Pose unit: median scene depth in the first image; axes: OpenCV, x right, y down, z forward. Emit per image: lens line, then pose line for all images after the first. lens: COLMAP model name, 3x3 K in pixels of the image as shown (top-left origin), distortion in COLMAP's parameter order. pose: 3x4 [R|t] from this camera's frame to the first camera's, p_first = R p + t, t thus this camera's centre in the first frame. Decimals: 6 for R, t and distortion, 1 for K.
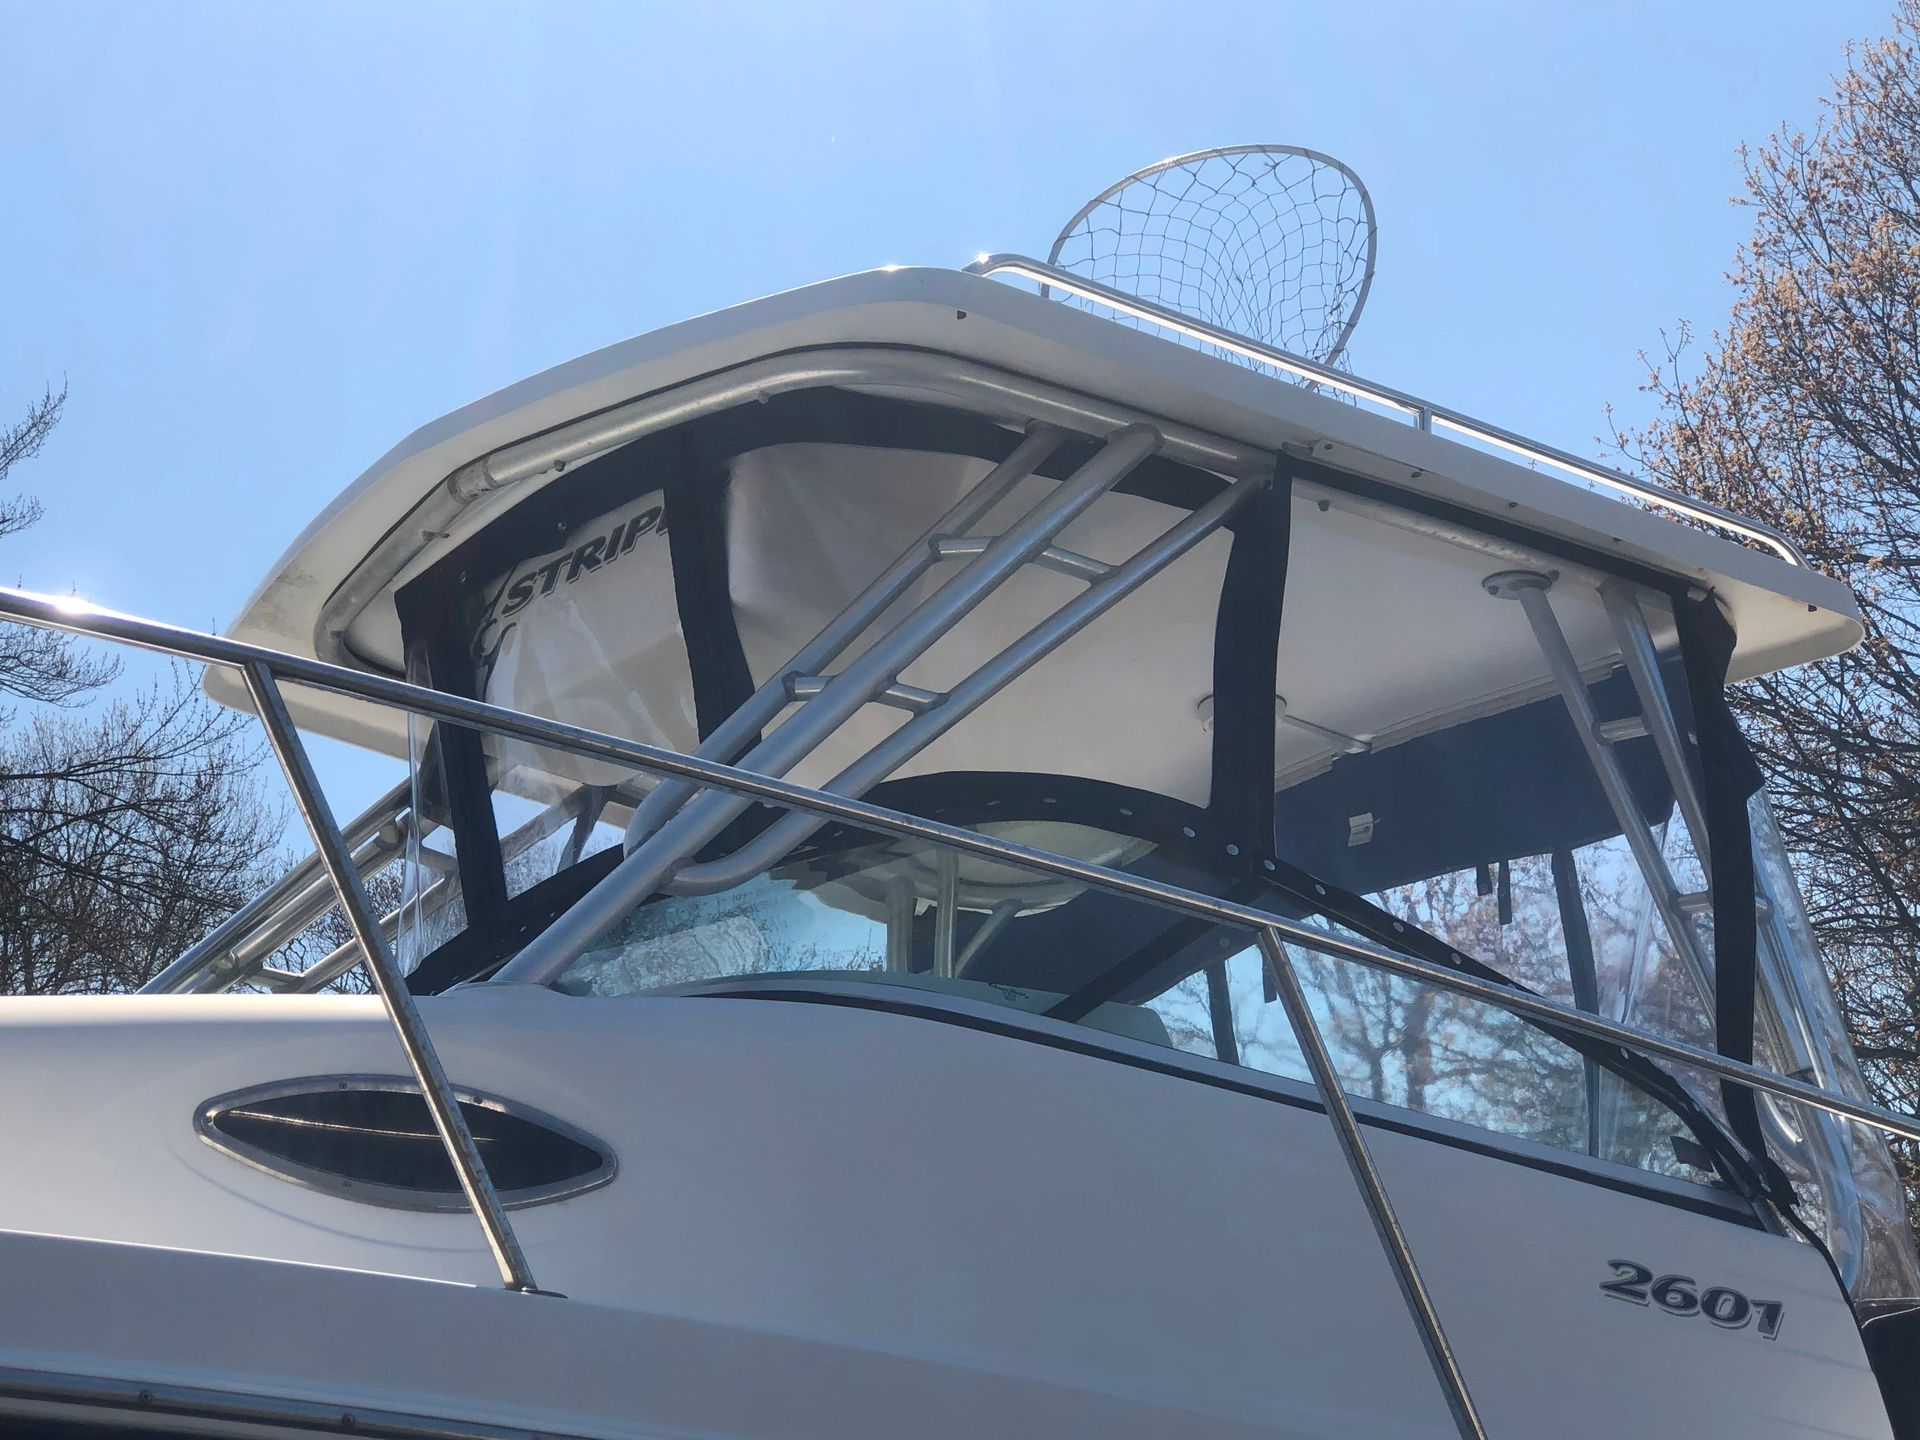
lens RADIAL K [[3715.3, 0, 960.0], [0, 3715.3, 720.0], [0, 0, 1]] dist [-0.175815, 1.488485]
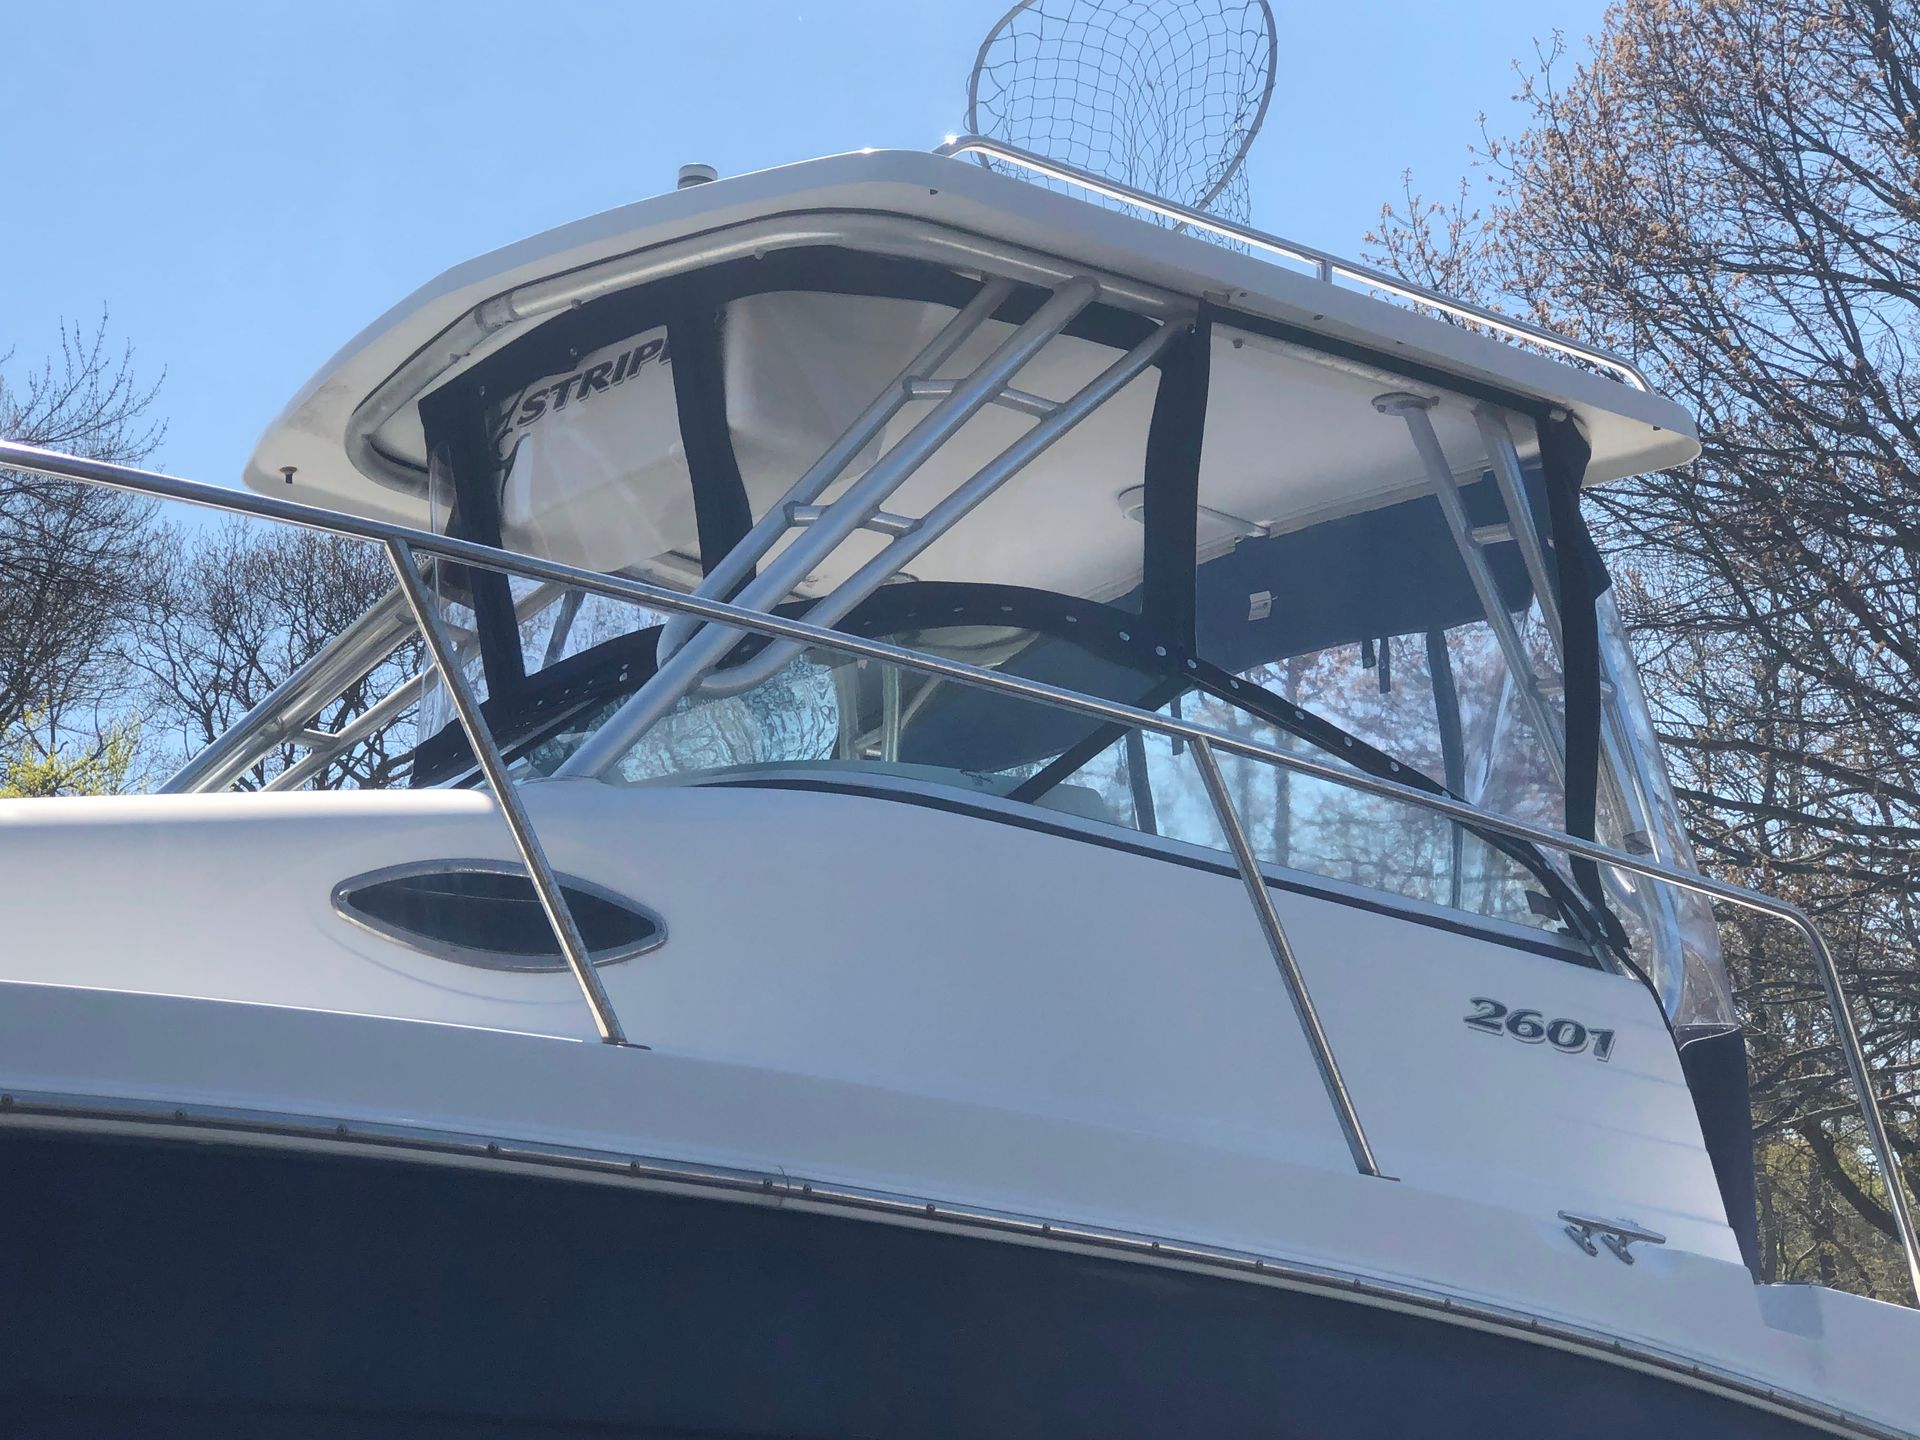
lens RADIAL K [[3715.3, 0, 960.0], [0, 3715.3, 720.0], [0, 0, 1]] dist [-0.175815, 1.488485]
pose [[0.999328, 0.004861, 0.036332, -0.029560], [-0.008110, 0.995925, 0.089823, -0.043399], [-0.035747, -0.090058, 0.995295, -0.156235]]
